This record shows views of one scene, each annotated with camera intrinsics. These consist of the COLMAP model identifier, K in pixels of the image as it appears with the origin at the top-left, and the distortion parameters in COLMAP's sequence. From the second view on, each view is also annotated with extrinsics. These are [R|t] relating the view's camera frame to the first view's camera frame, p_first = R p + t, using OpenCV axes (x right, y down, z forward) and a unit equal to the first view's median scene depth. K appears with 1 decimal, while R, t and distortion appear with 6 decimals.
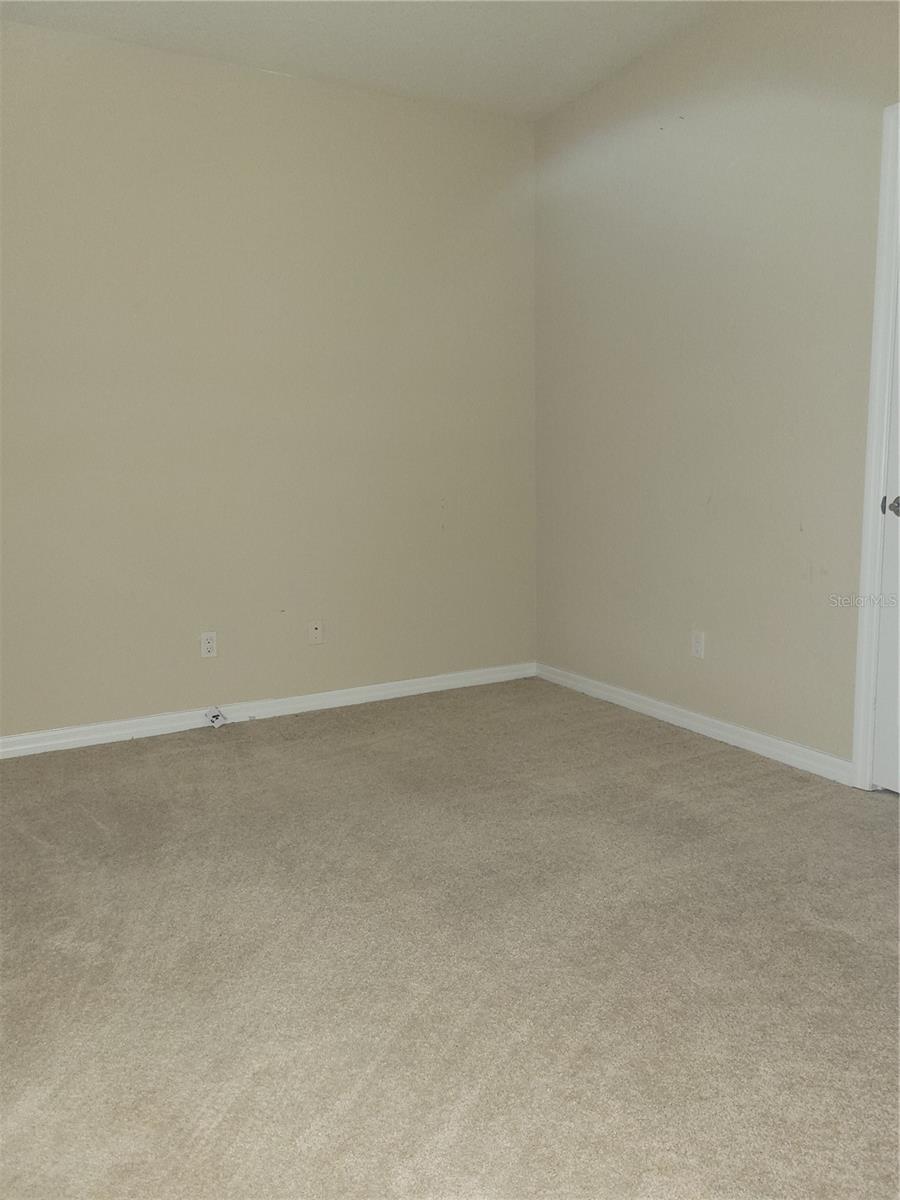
lens RADIAL K [[900.8, 0, 451.8], [0, 900.8, 593.9], [0, 0, 1]] dist [0.057886, -0.041457]
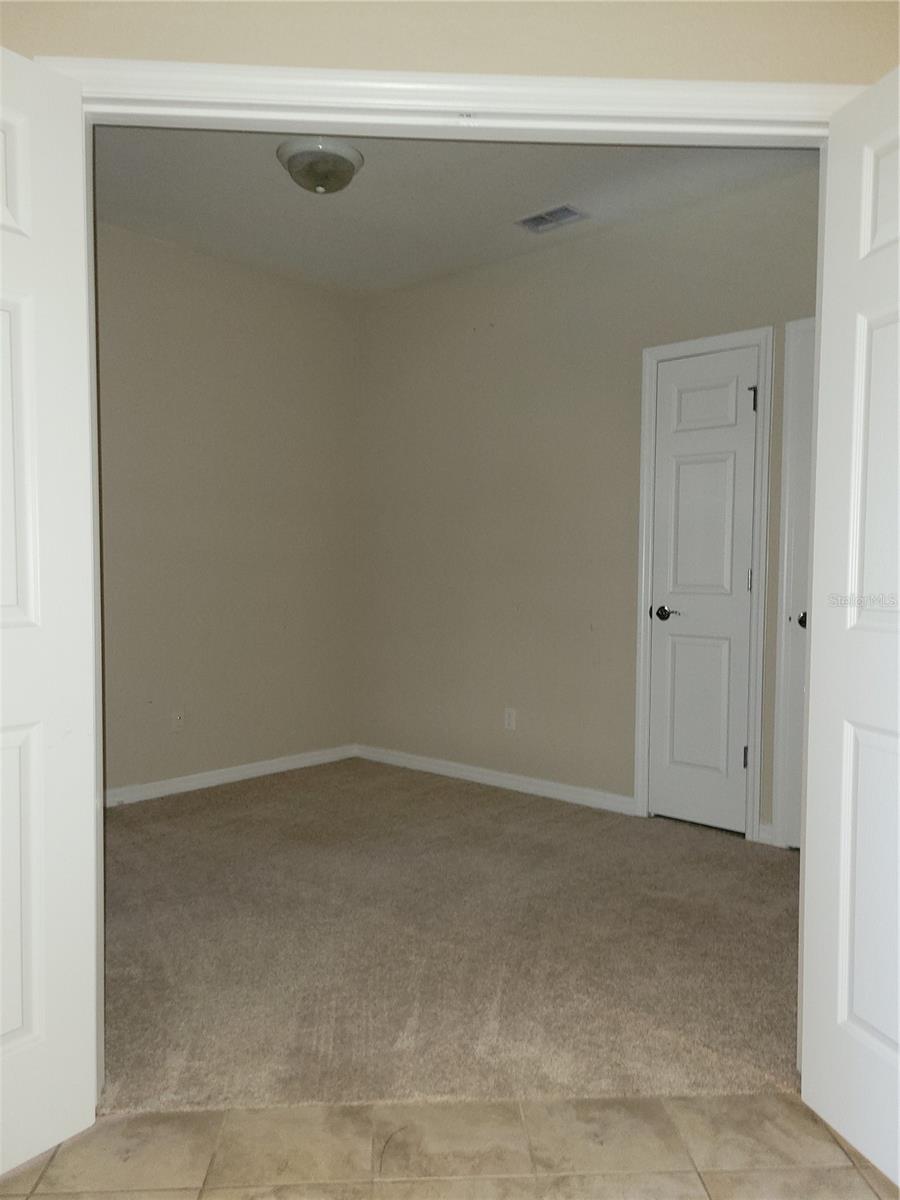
lens RADIAL K [[900.8, 0, 448.9], [0, 900.8, 606.4], [0, 0, 1]] dist [0.057886, -0.041457]
pose [[0.940073, 0.015640, 0.340615, -0.297662], [0.020680, 0.994493, -0.102740, 0.032162], [-0.340346, 0.103627, 0.934573, -0.218022]]
